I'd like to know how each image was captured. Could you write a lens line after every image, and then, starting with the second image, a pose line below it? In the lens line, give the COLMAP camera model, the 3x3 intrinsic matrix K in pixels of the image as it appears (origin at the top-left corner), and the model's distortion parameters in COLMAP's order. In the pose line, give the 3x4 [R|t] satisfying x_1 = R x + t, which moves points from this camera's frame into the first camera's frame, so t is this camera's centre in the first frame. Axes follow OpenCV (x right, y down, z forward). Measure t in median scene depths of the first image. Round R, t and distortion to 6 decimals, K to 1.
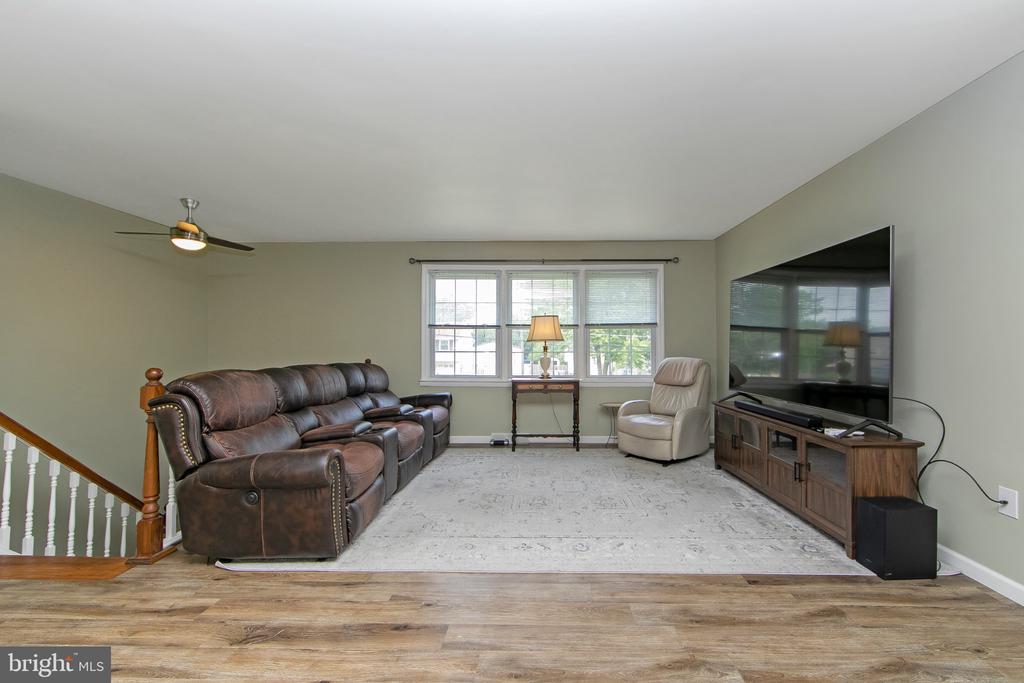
lens RADIAL K [[421.6, 0, 535.3], [0, 421.6, 338.4], [0, 0, 1]] dist [-0.012801, -0.000131]
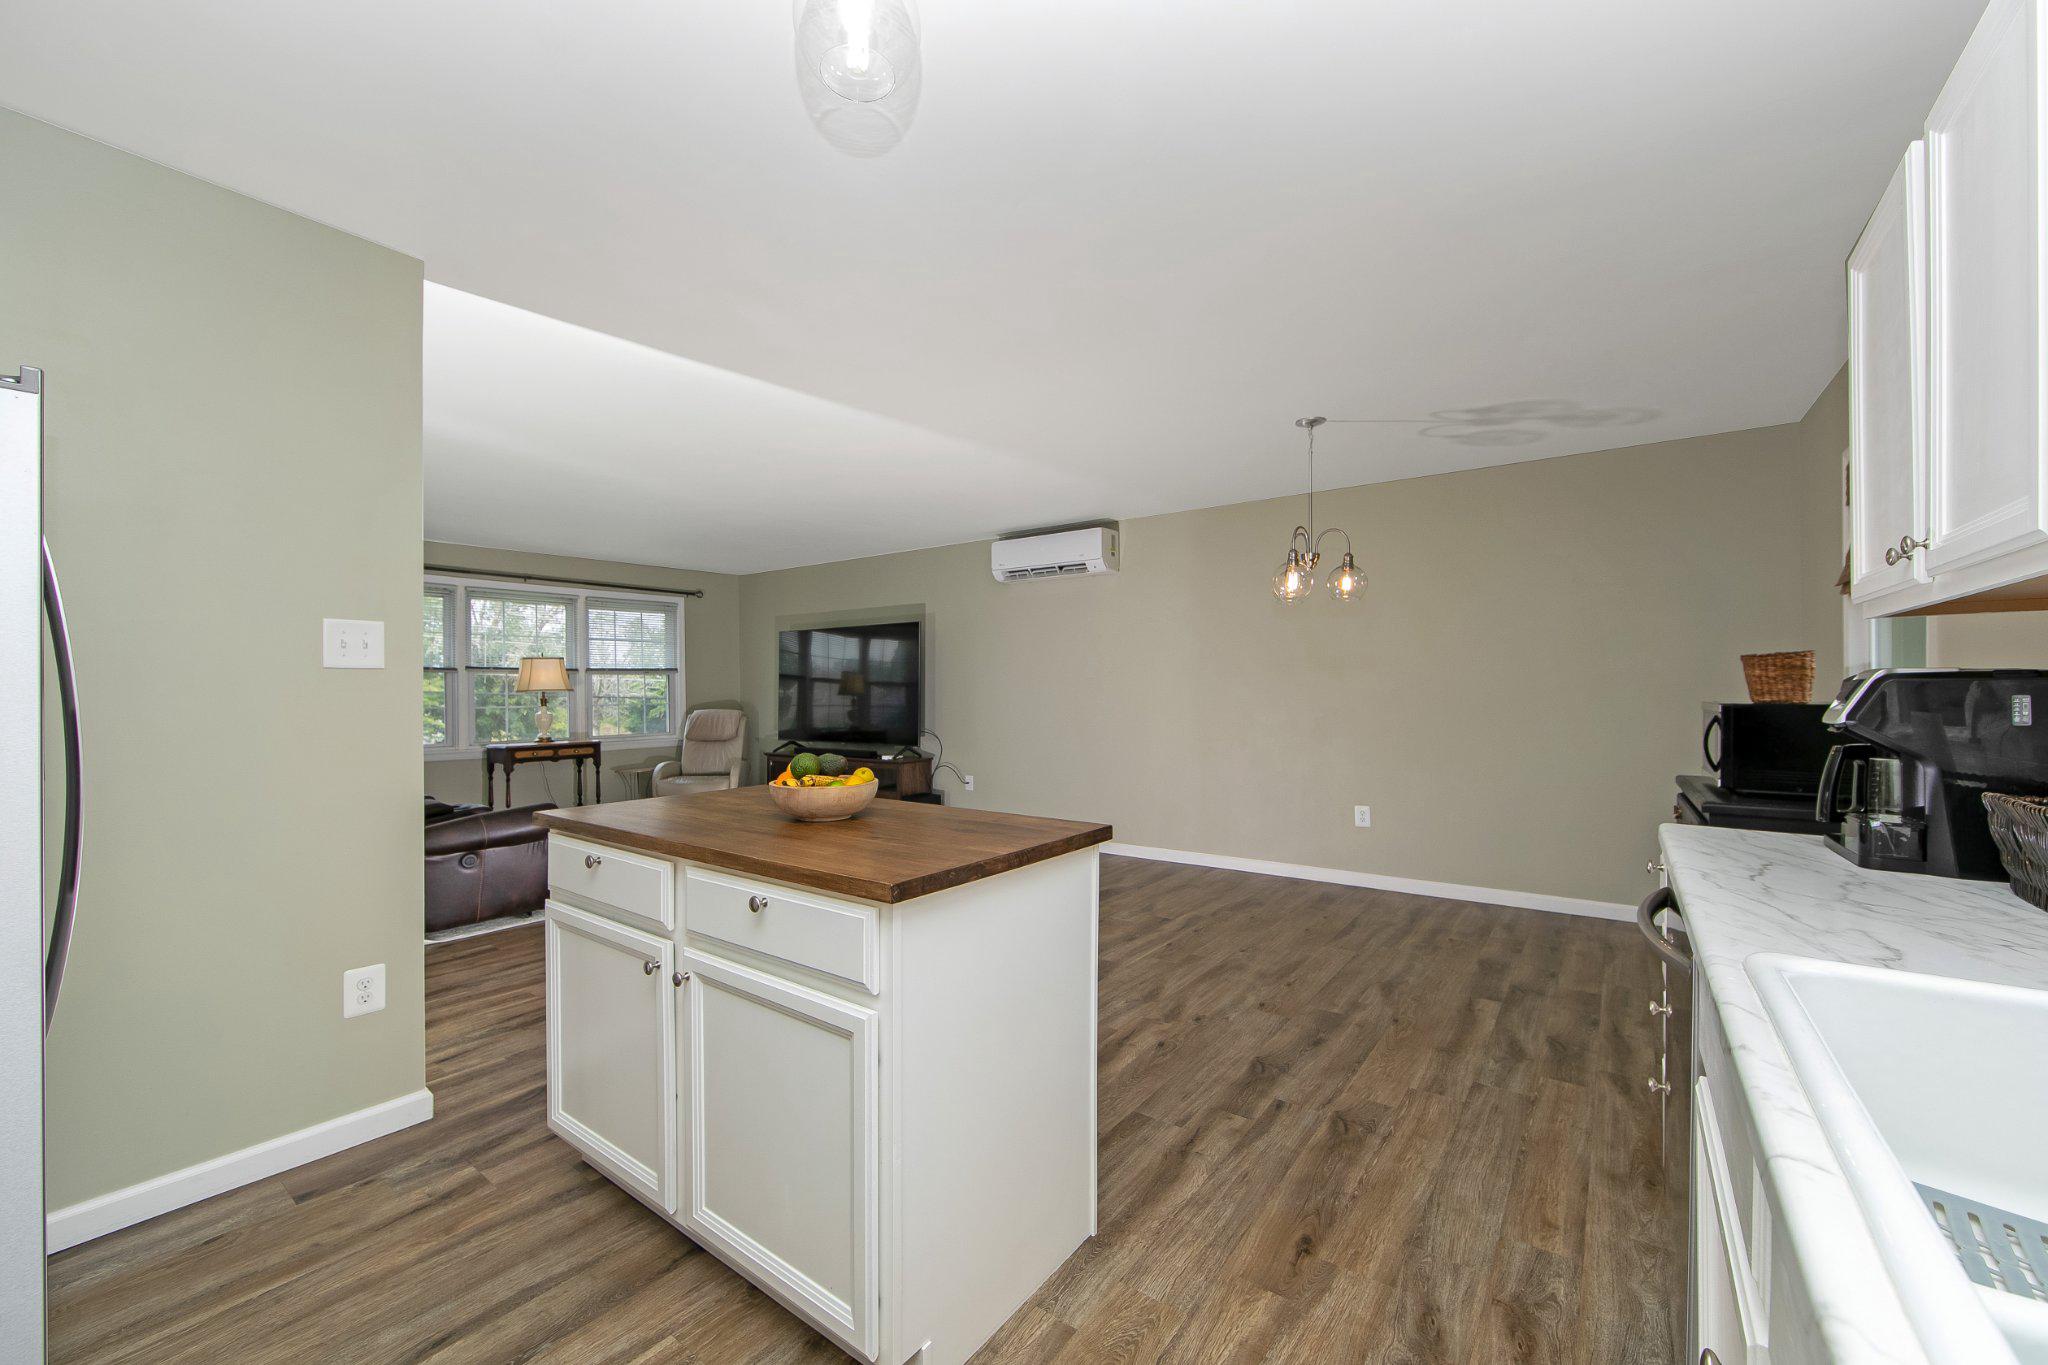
lens RADIAL K [[813.0, 0, 1023.6], [0, 813.0, 691.3], [0, 0, 1]] dist [-0.012707, -0.000440]
pose [[0.583463, -0.003858, 0.812130, -0.647950], [-0.012178, 0.999835, 0.013499, -0.023862], [-0.812048, -0.017767, 0.583320, -0.508955]]
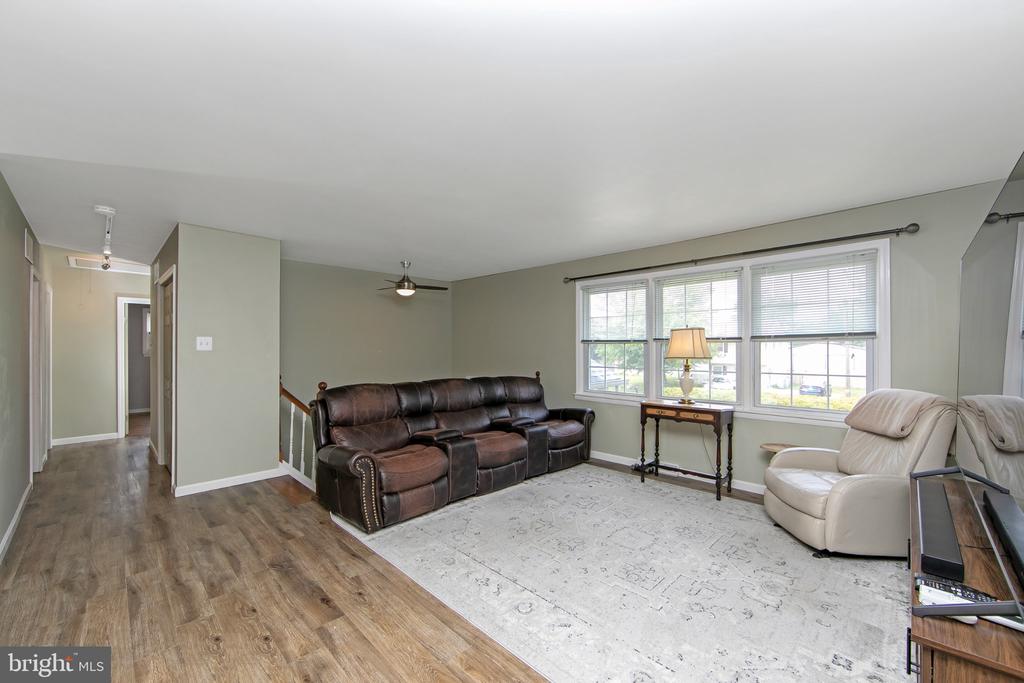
lens RADIAL K [[406.5, 0, 511.8], [0, 406.5, 345.9], [0, 0, 1]] dist [-0.012707, -0.000440]
pose [[0.717674, -0.006654, -0.696347, 0.344069], [0.018409, 0.999786, 0.009420, -0.034176], [0.696136, -0.019580, 0.717643, 0.186083]]
